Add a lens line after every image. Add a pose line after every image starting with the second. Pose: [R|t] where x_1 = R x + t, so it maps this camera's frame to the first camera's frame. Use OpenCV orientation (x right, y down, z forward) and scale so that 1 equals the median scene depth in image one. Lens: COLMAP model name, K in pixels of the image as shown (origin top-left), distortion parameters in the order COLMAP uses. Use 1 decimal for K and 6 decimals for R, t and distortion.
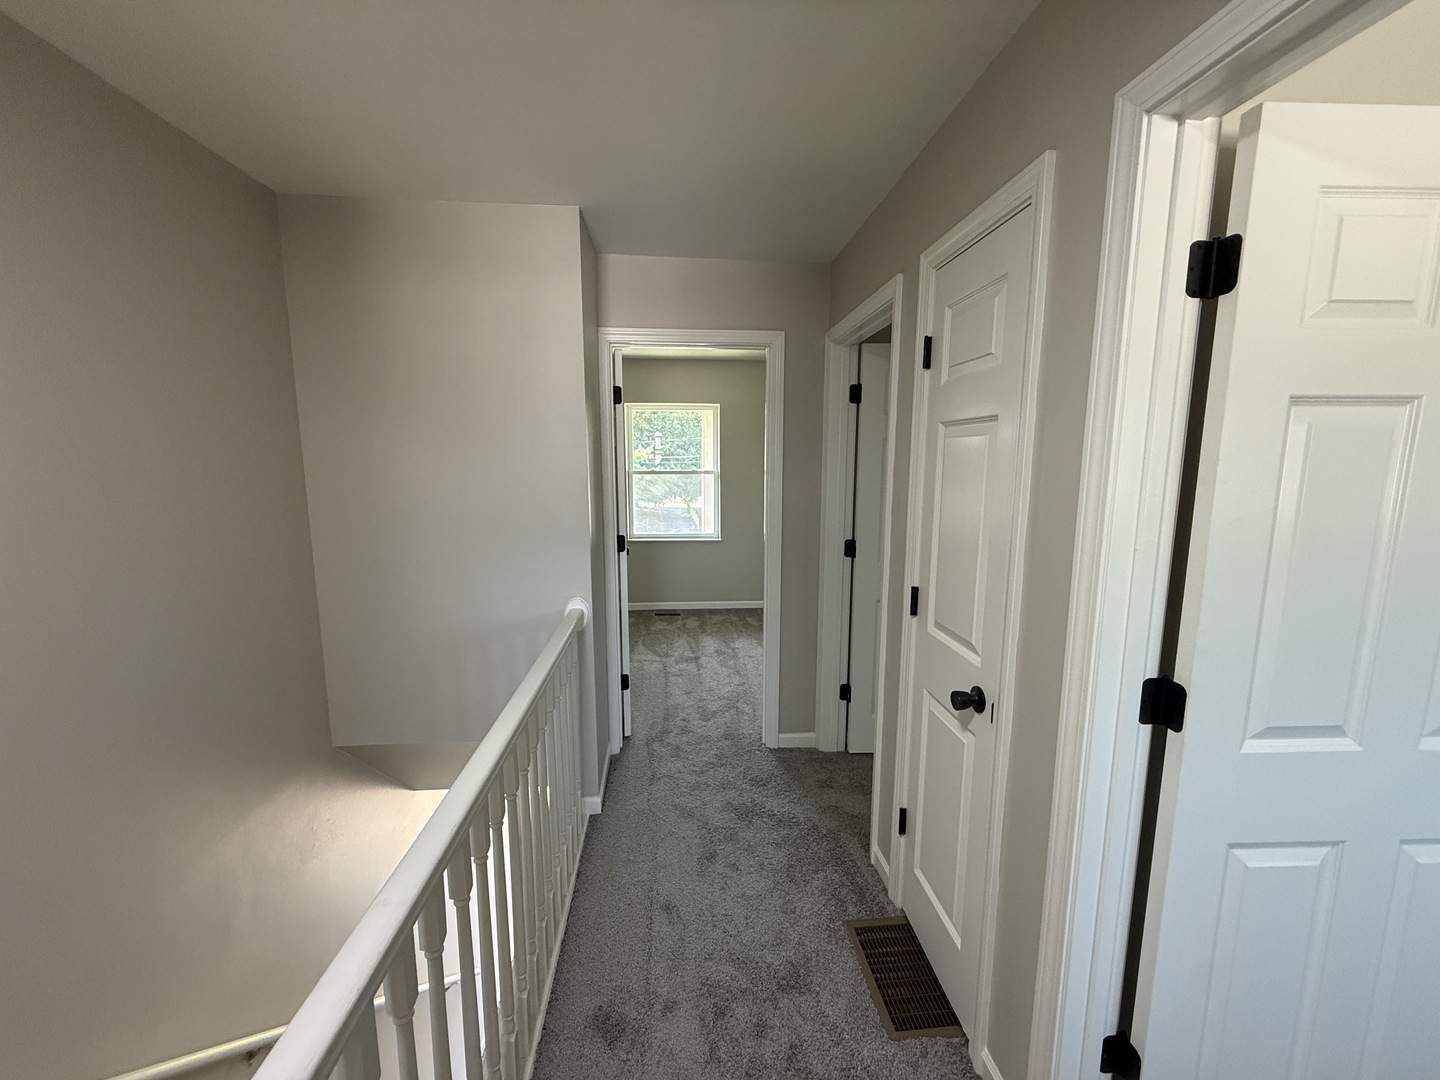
lens RADIAL K [[570.9, 0, 720.0], [0, 570.9, 540.0], [0, 0, 1]] dist [-0.000621, -0.000043]
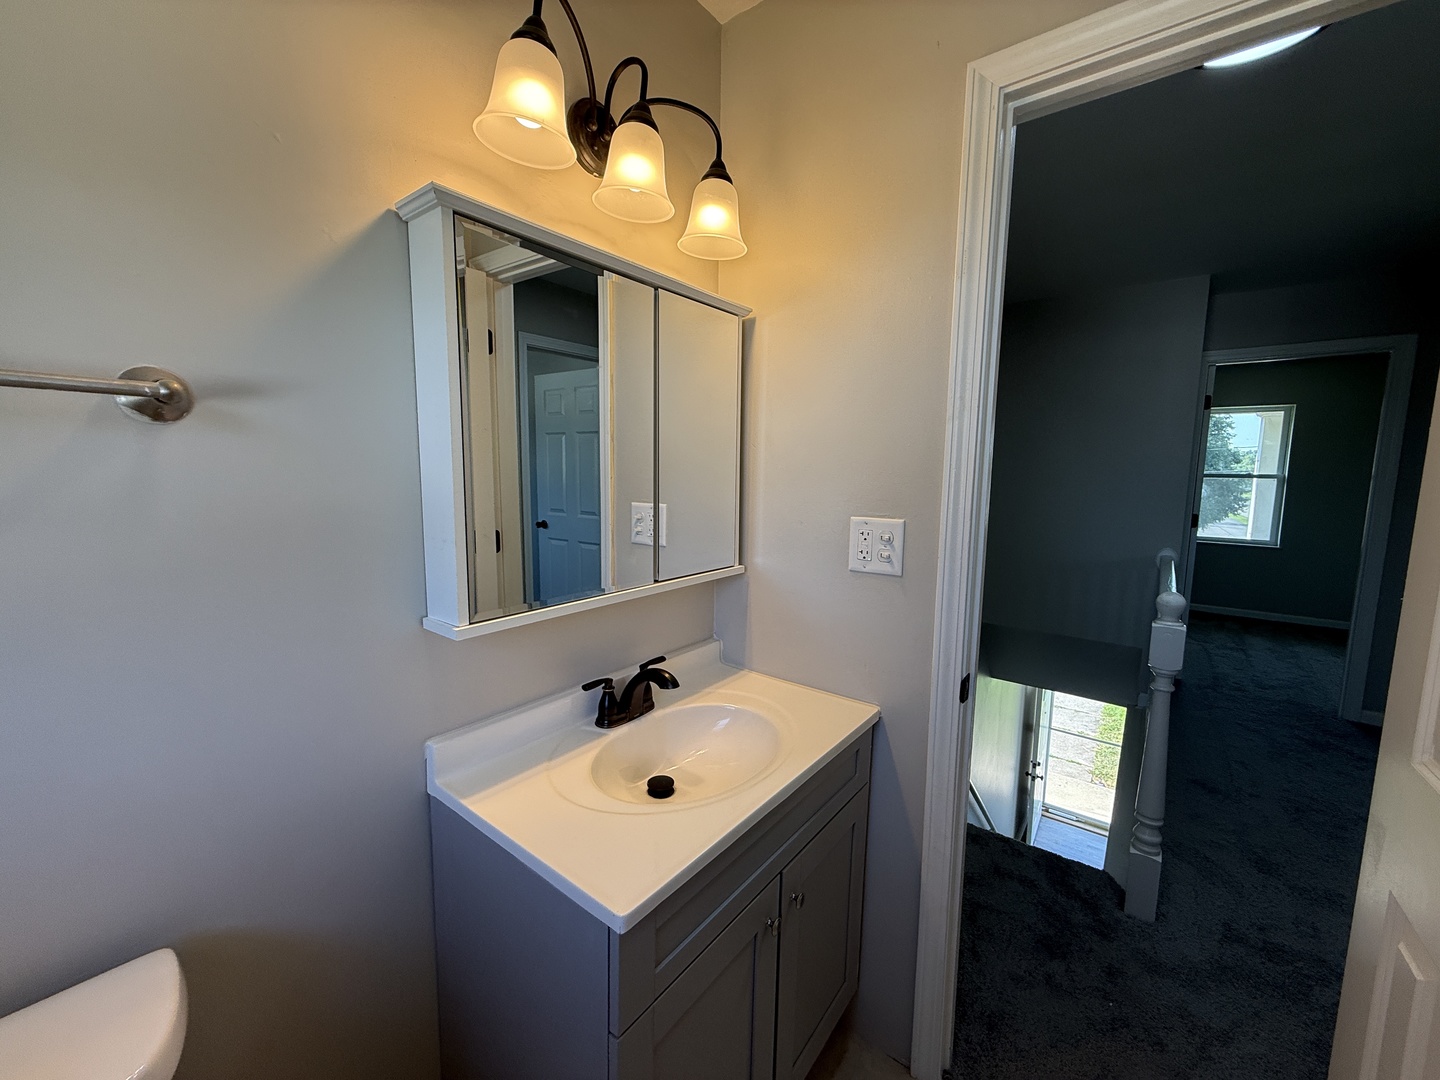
lens RADIAL K [[570.9, 0, 720.0], [0, 570.9, 540.0], [0, 0, 1]] dist [-0.000621, -0.000043]
pose [[0.737783, 0.092049, -0.668733, -0.136916], [-0.109620, 0.993847, 0.015861, 0.196331], [0.666078, 0.061604, 0.743334, -0.842618]]
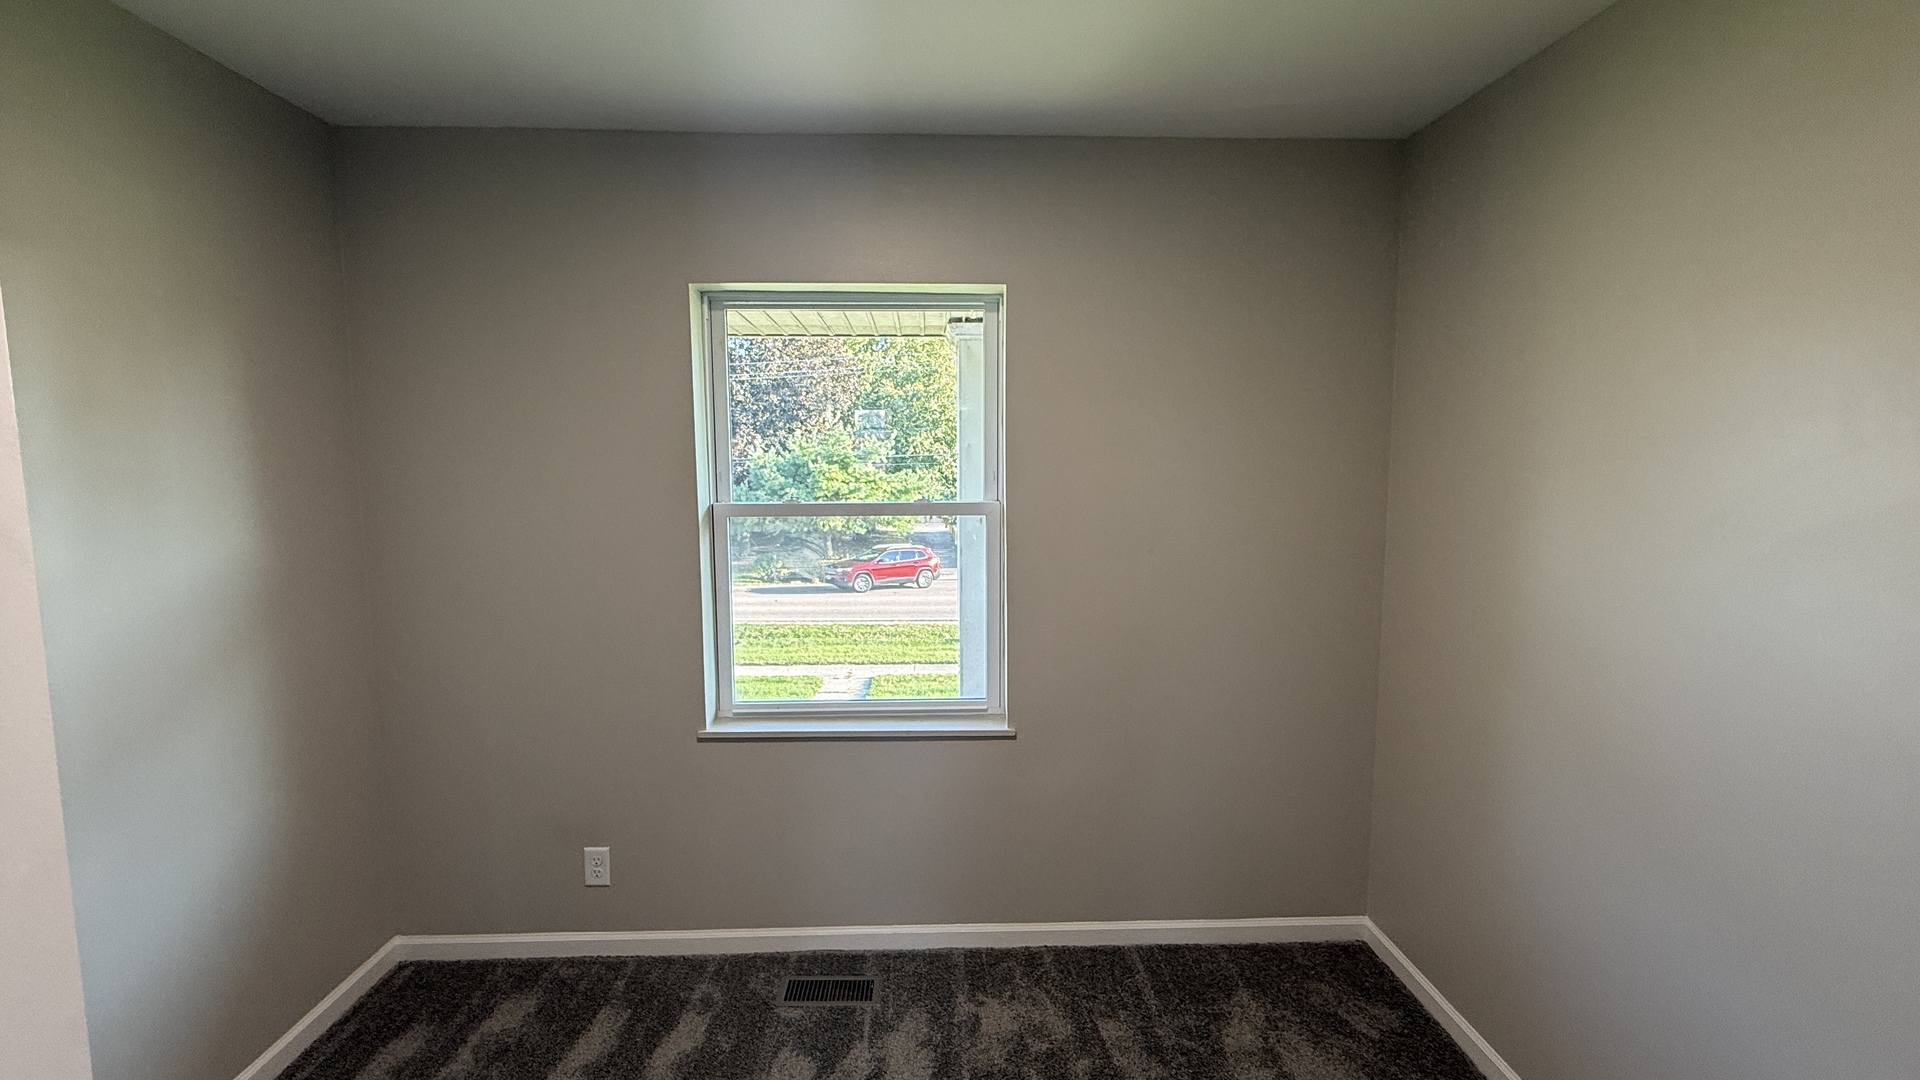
lens RADIAL K [[848.1, 0, 960.0], [0, 848.1, 540.0], [0, 0, 1]] dist [-0.000083, -0.000006]
pose [[0.998882, 0.001371, -0.047257, -0.008924], [-0.003429, 0.999048, -0.043486, -0.217559], [0.047152, 0.043600, 0.997936, 1.420097]]
